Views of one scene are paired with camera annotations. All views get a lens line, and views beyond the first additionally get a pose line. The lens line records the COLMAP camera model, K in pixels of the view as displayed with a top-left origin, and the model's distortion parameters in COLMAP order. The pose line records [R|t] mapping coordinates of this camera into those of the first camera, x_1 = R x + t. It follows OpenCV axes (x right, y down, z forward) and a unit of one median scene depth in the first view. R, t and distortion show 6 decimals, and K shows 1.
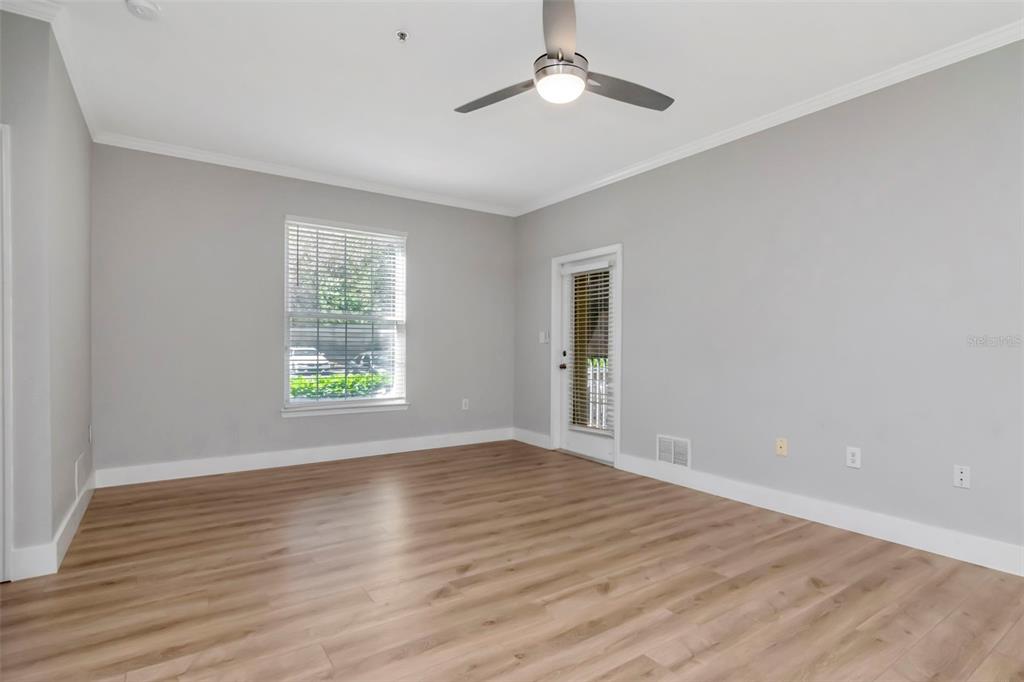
lens RADIAL K [[509.0, 0, 550.2], [0, 509.0, 354.0], [0, 0, 1]] dist [-0.002232, 0.001381]
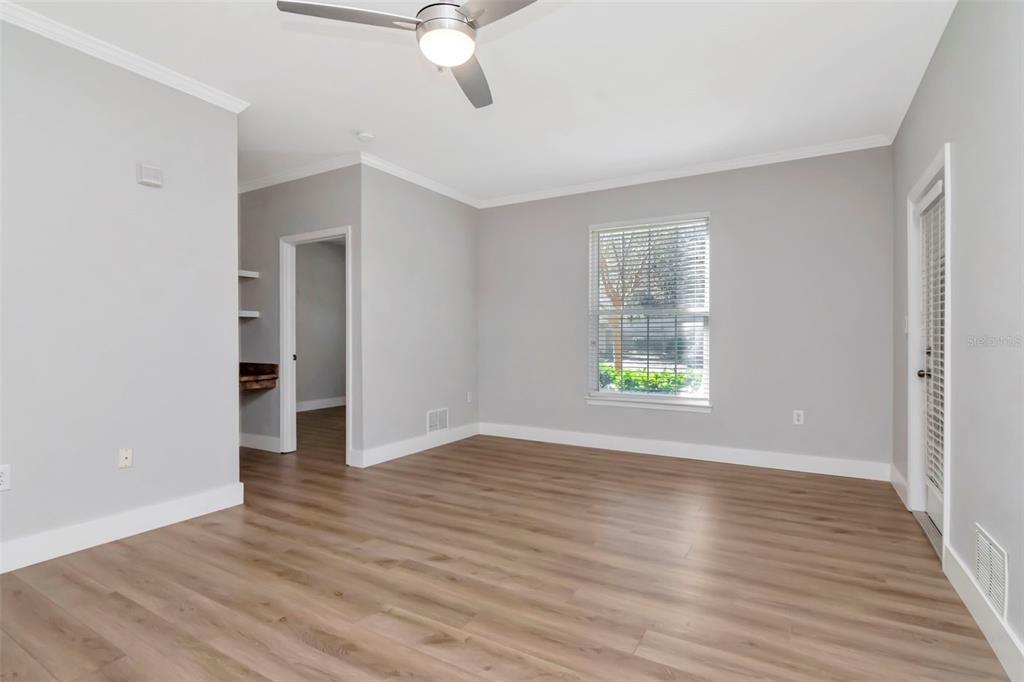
lens RADIAL K [[503.4, 0, 505.2], [0, 503.4, 342.1], [0, 0, 1]] dist [-0.006177, -0.004446]
pose [[0.399136, -0.001504, -0.916890, 0.393138], [-0.011635, 0.999910, -0.006705, -0.002950], [0.916818, 0.013344, 0.399083, 0.346647]]
